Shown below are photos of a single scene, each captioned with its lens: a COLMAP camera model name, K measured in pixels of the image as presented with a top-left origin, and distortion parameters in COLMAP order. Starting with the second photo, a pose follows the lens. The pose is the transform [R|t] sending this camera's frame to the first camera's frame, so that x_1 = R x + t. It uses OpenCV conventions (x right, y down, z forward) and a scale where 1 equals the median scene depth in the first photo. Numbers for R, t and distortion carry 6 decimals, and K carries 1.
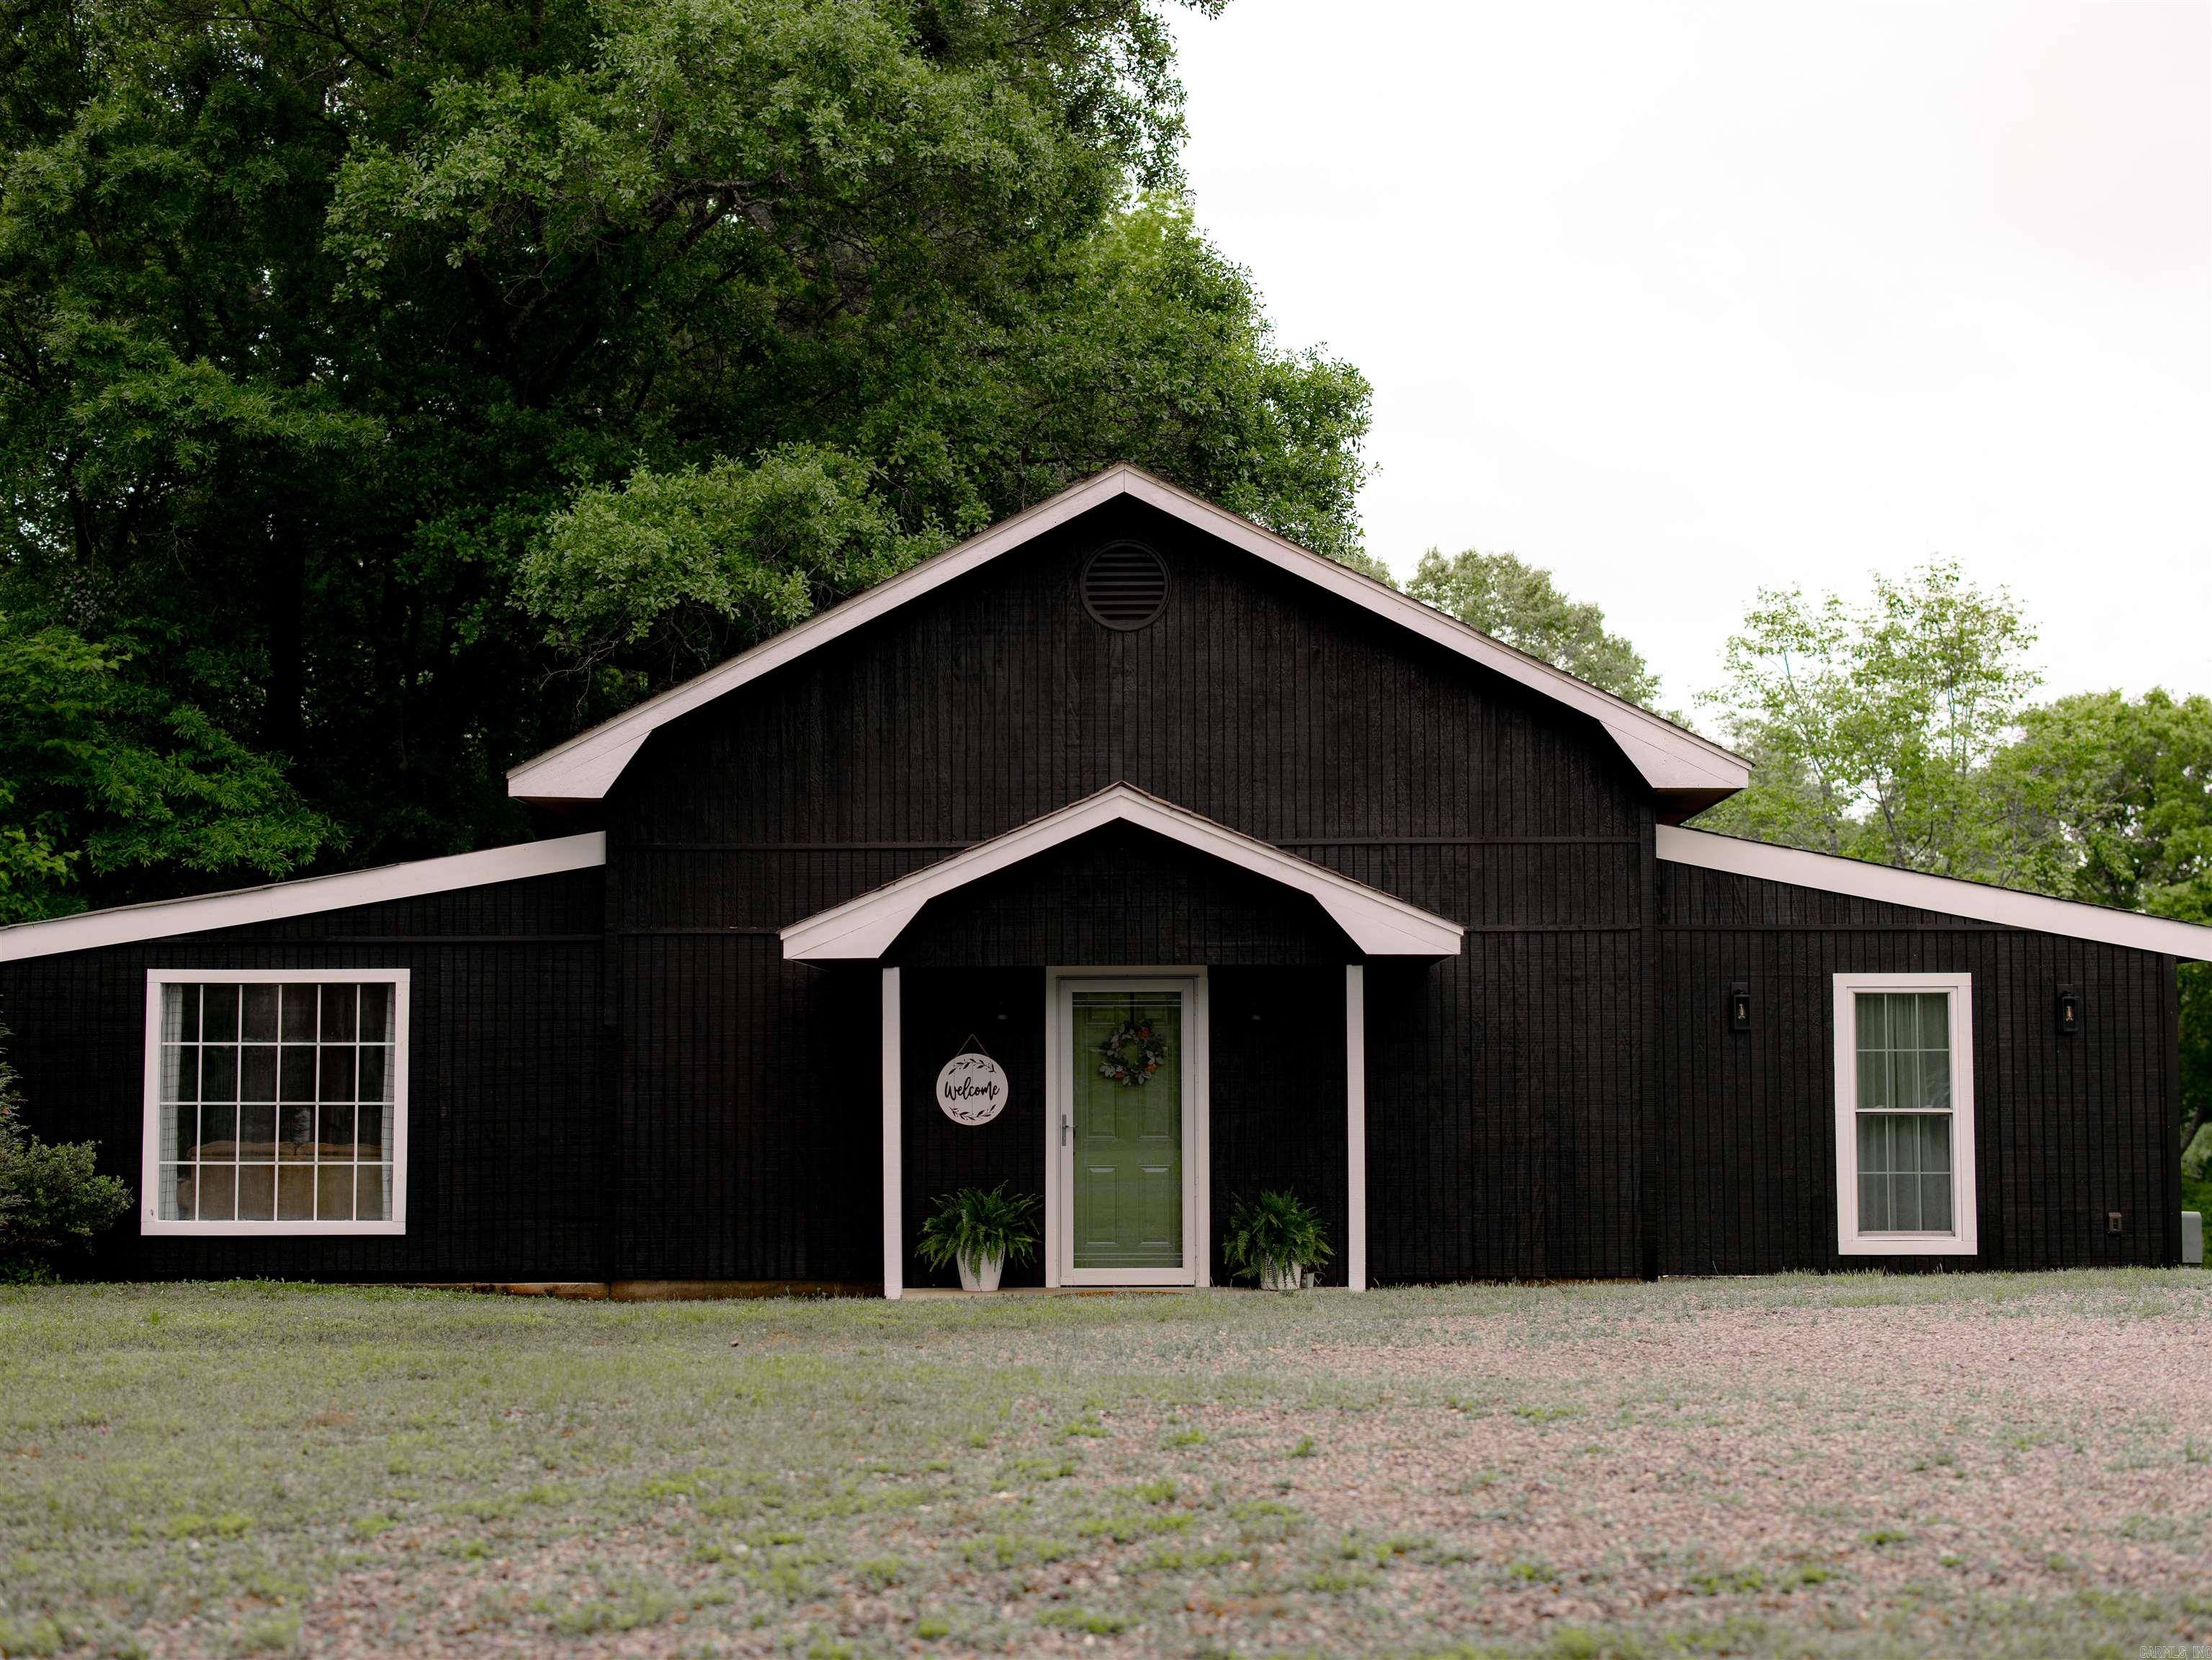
lens RADIAL K [[3608.8, 0, 1106.0], [0, 3608.8, 830.0], [0, 0, 1]] dist [0.037553, 0.021968]
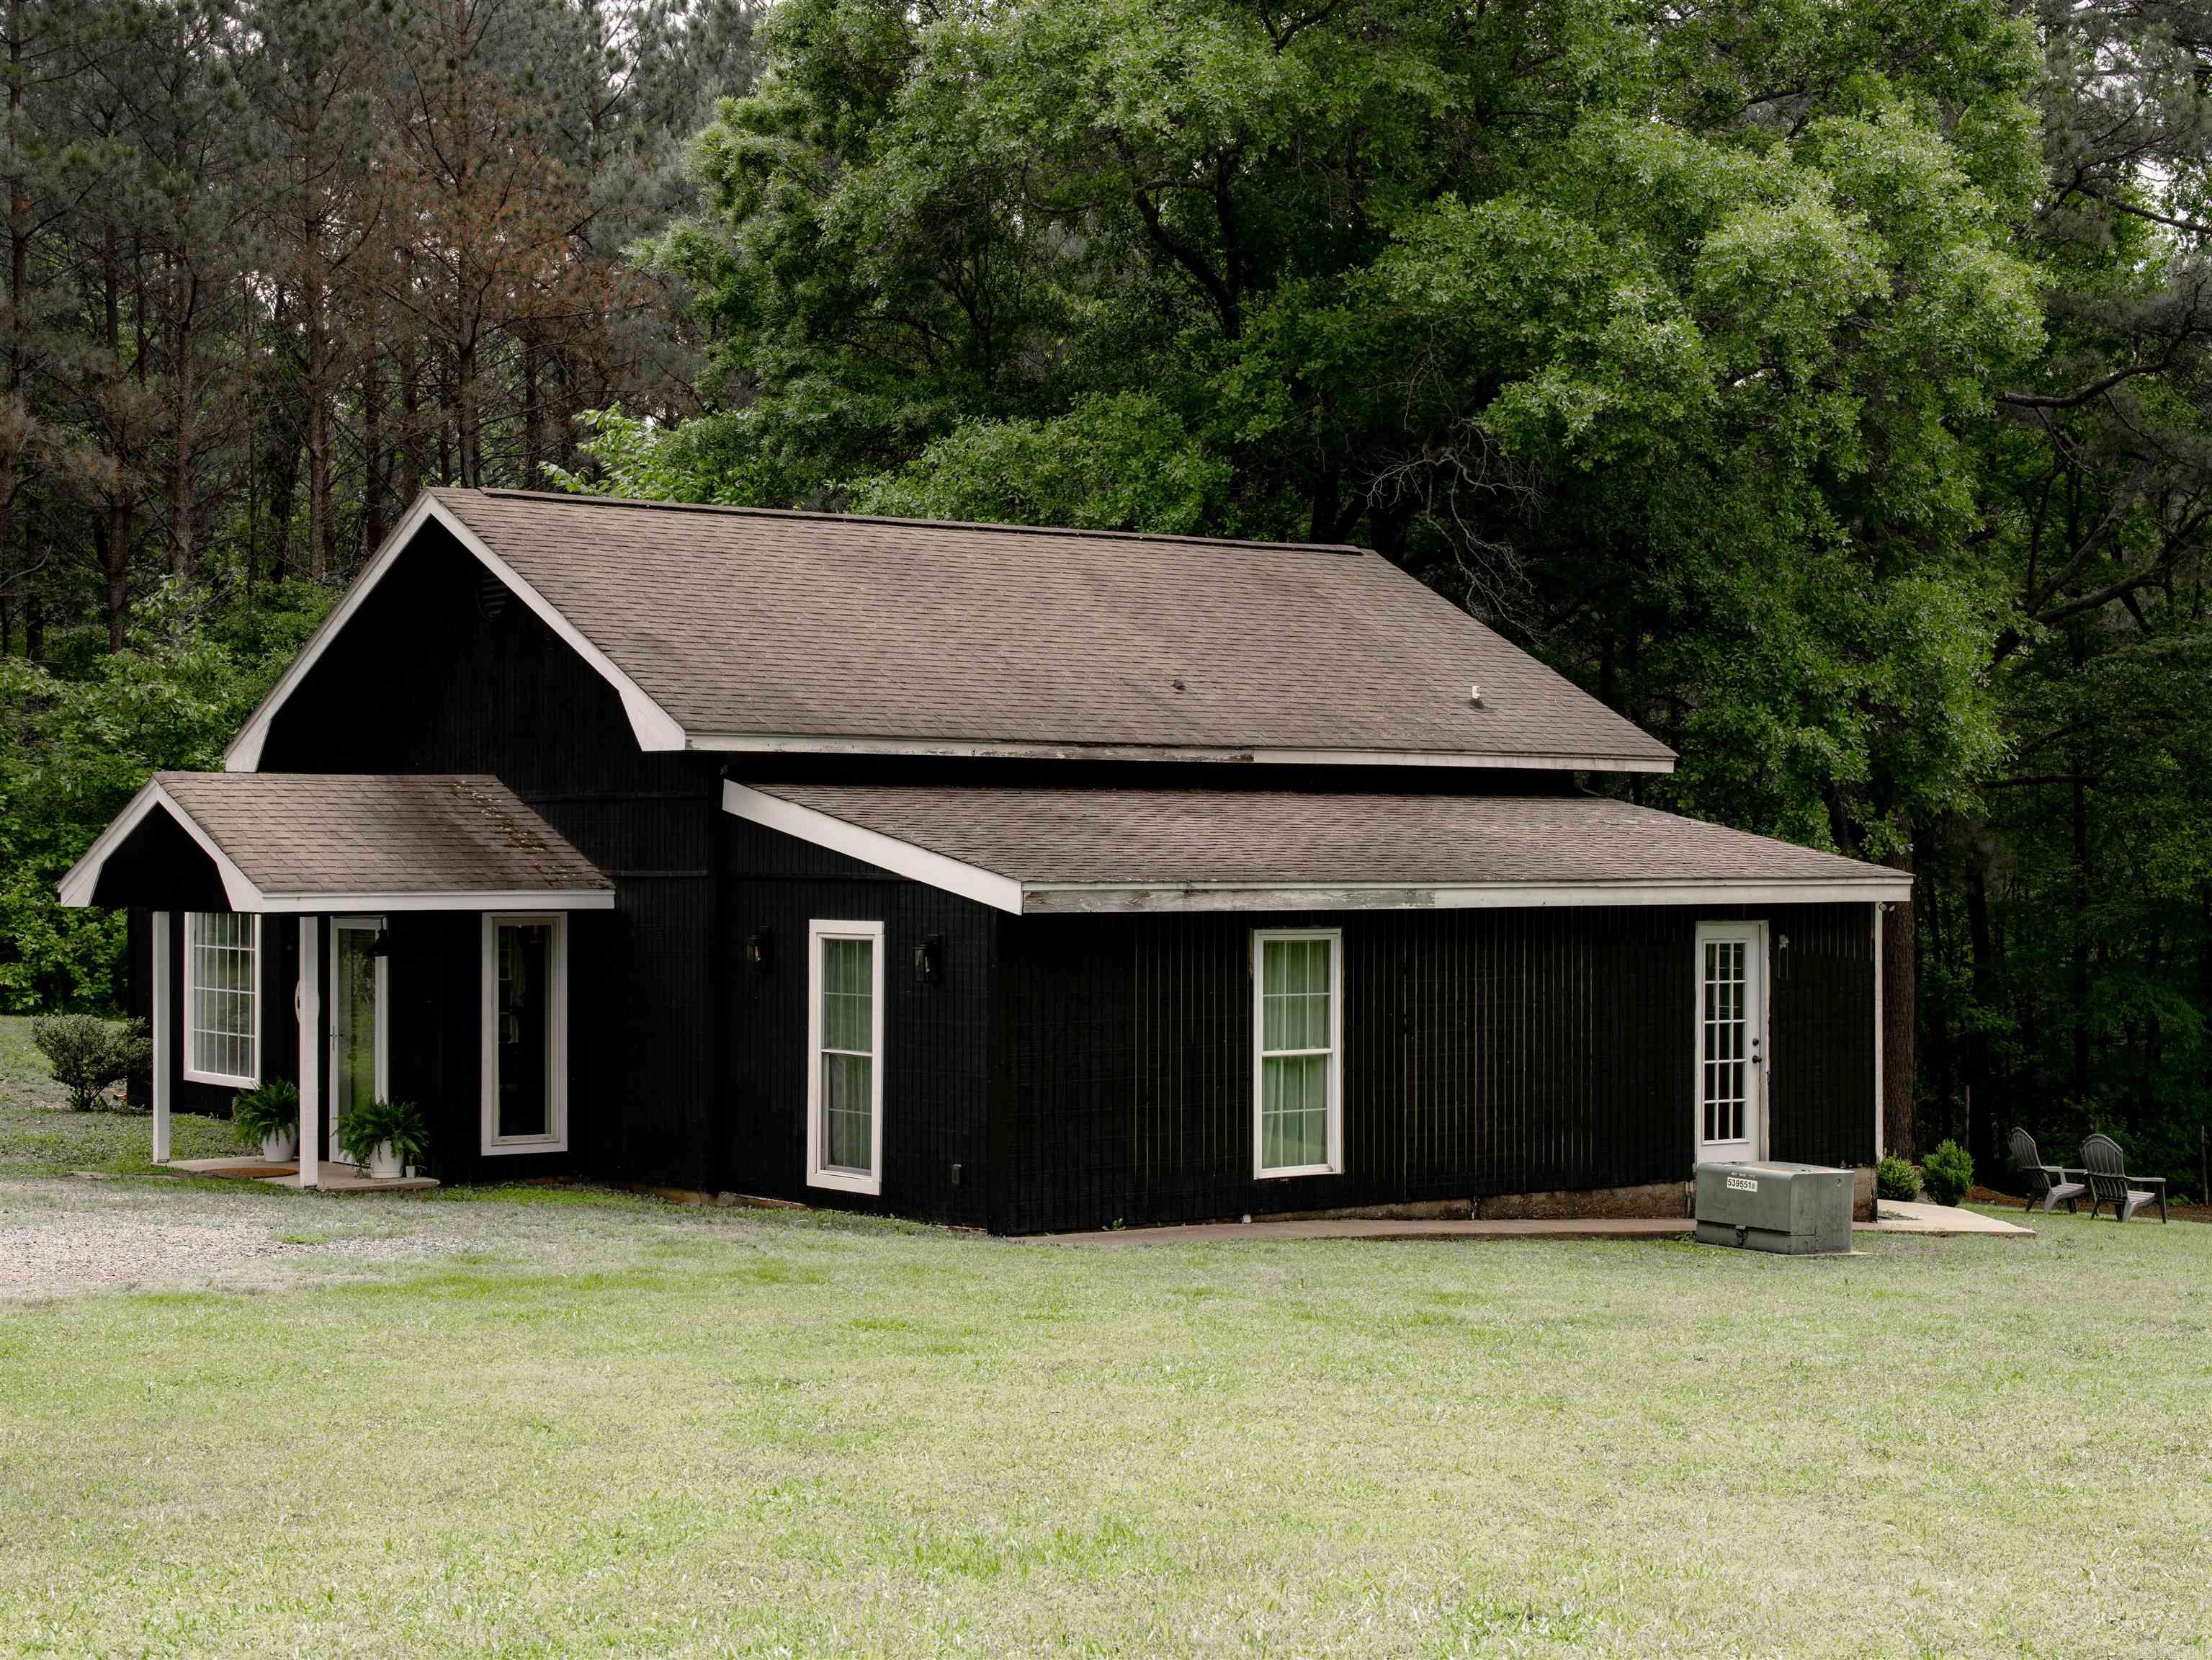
lens RADIAL K [[3520.4, 0, 1106.0], [0, 3520.4, 830.0], [0, 0, 1]] dist [-0.021338, -0.013261]
pose [[0.615003, -0.001196, -0.788524, 1.063388], [0.050276, 0.998024, 0.037699, -0.020537], [0.786920, -0.062829, 0.613848, 0.442959]]
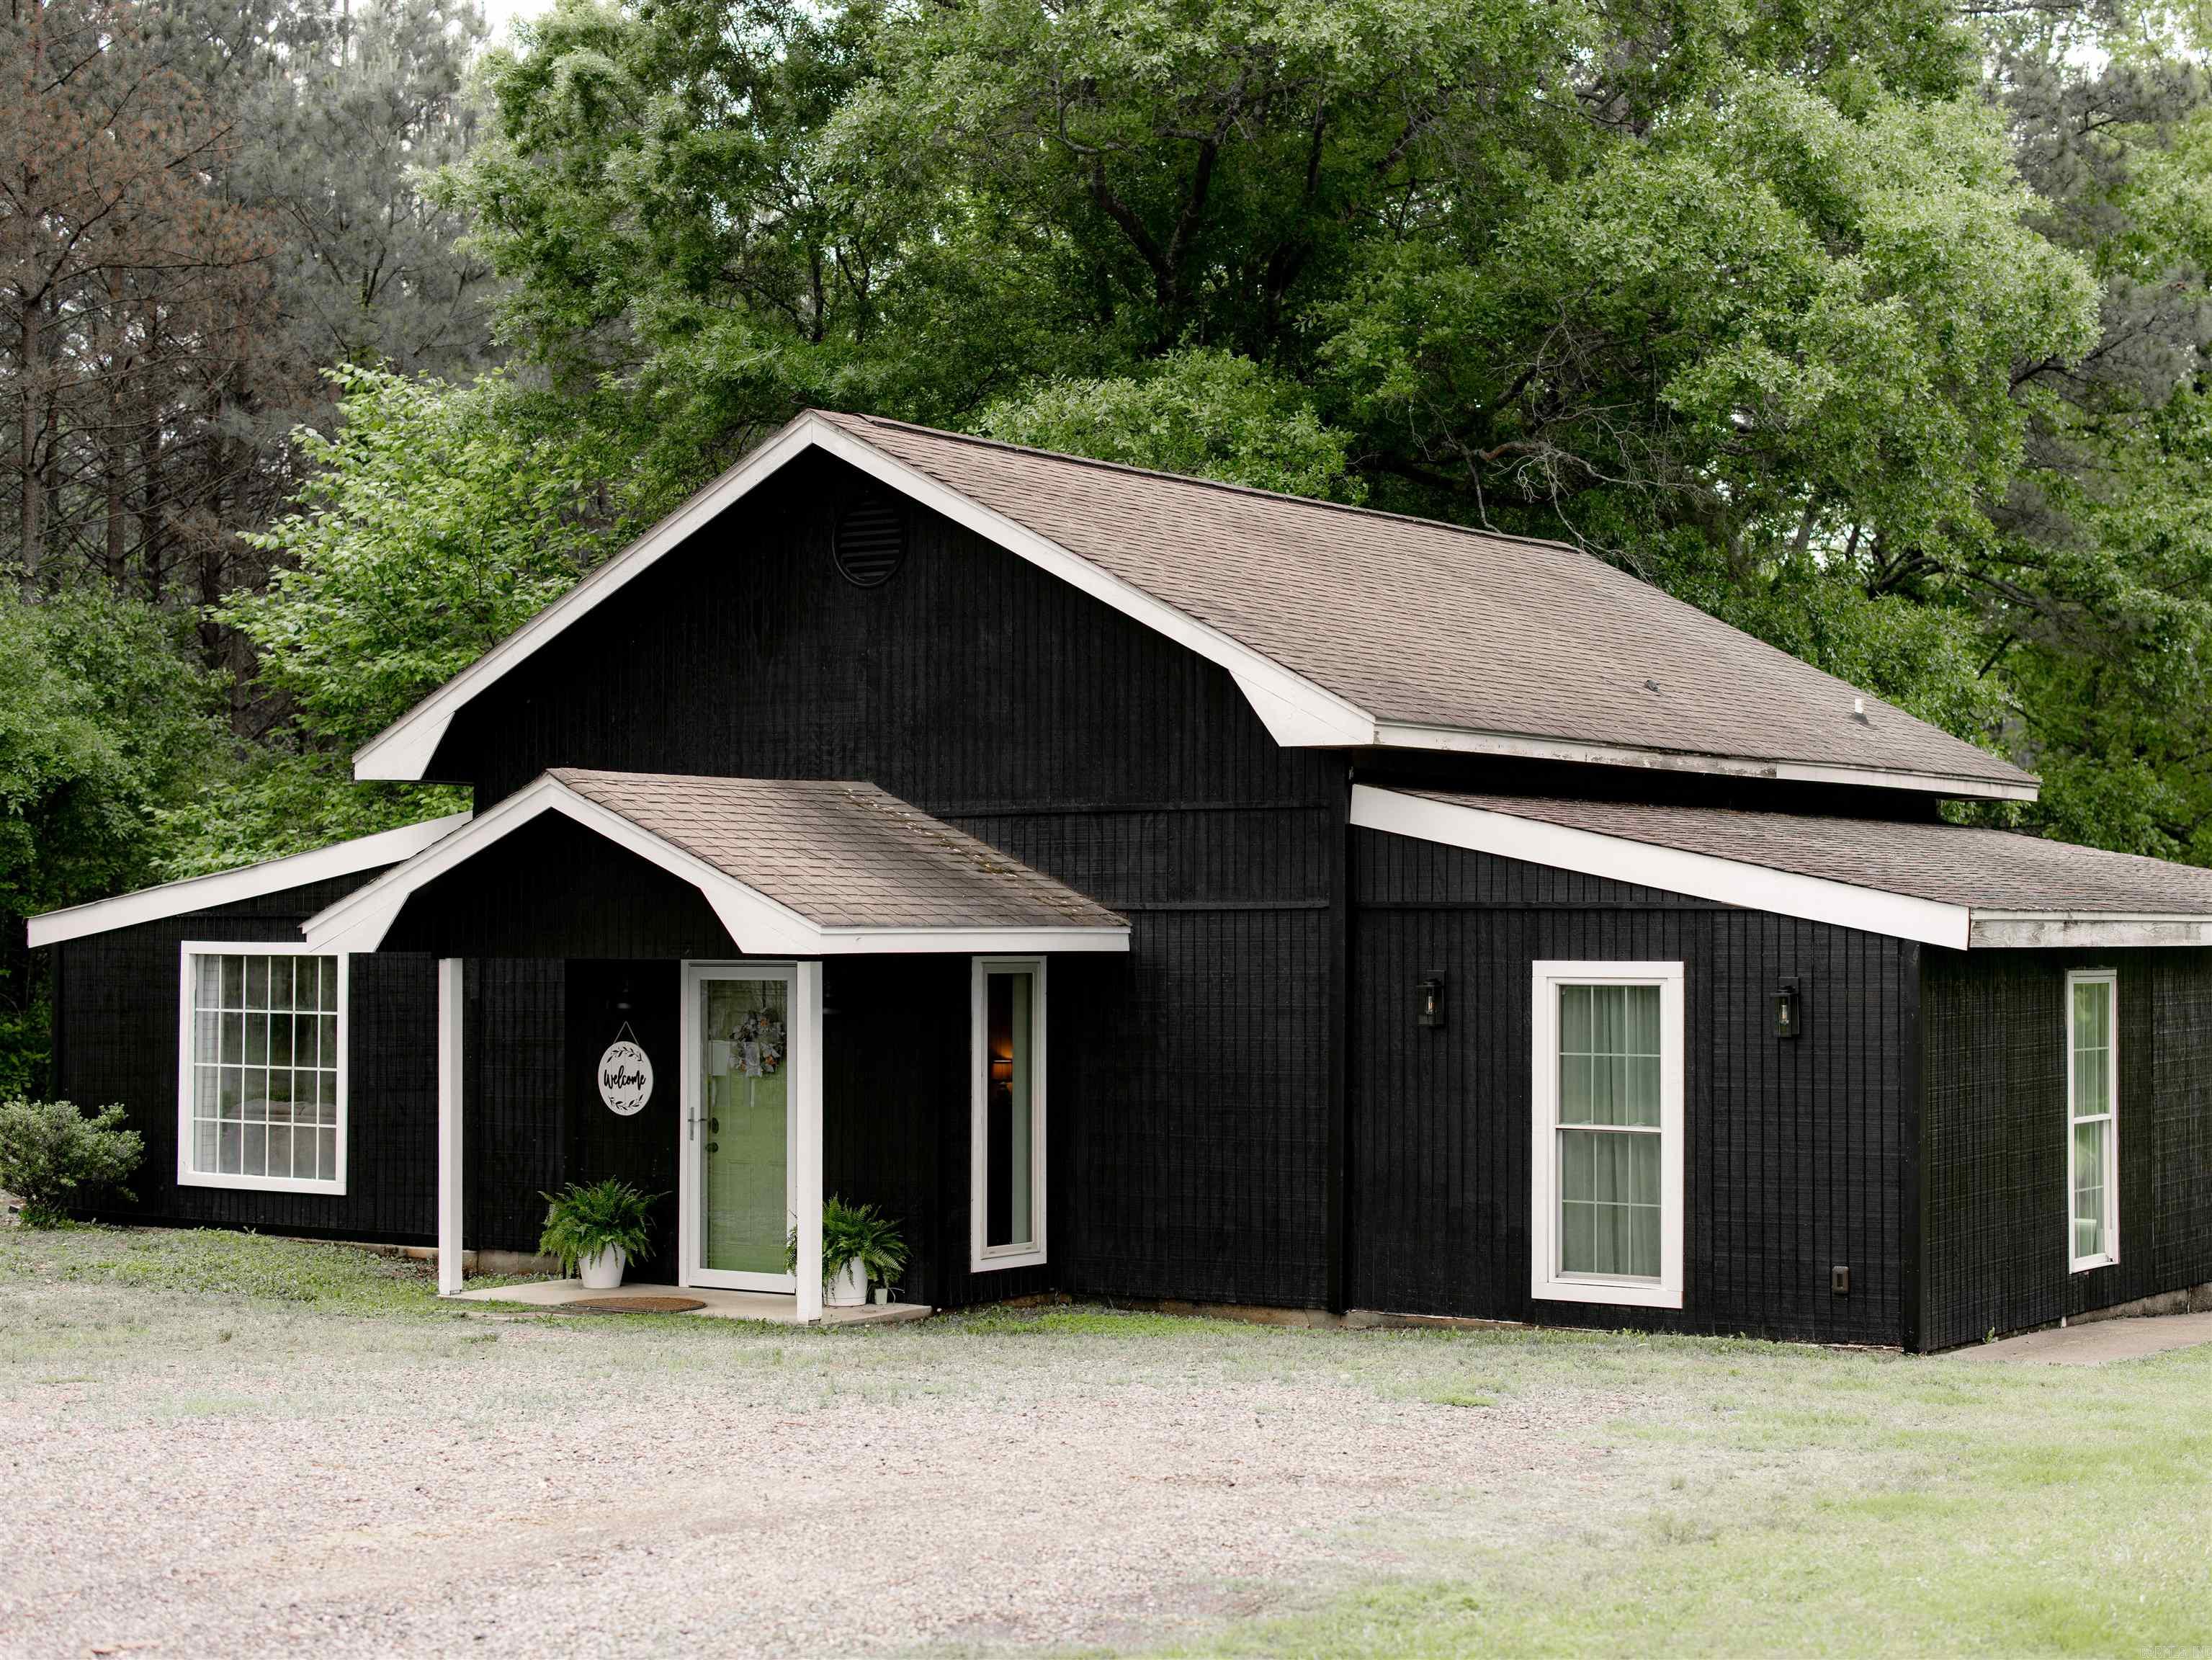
lens RADIAL K [[3608.8, 0, 1106.0], [0, 3608.8, 830.0], [0, 0, 1]] dist [0.037553, 0.021968]
pose [[0.829571, -0.011378, -0.558285, 0.585659], [0.034246, 0.998947, 0.030528, -0.019142], [0.557350, -0.044445, 0.829087, 0.258141]]
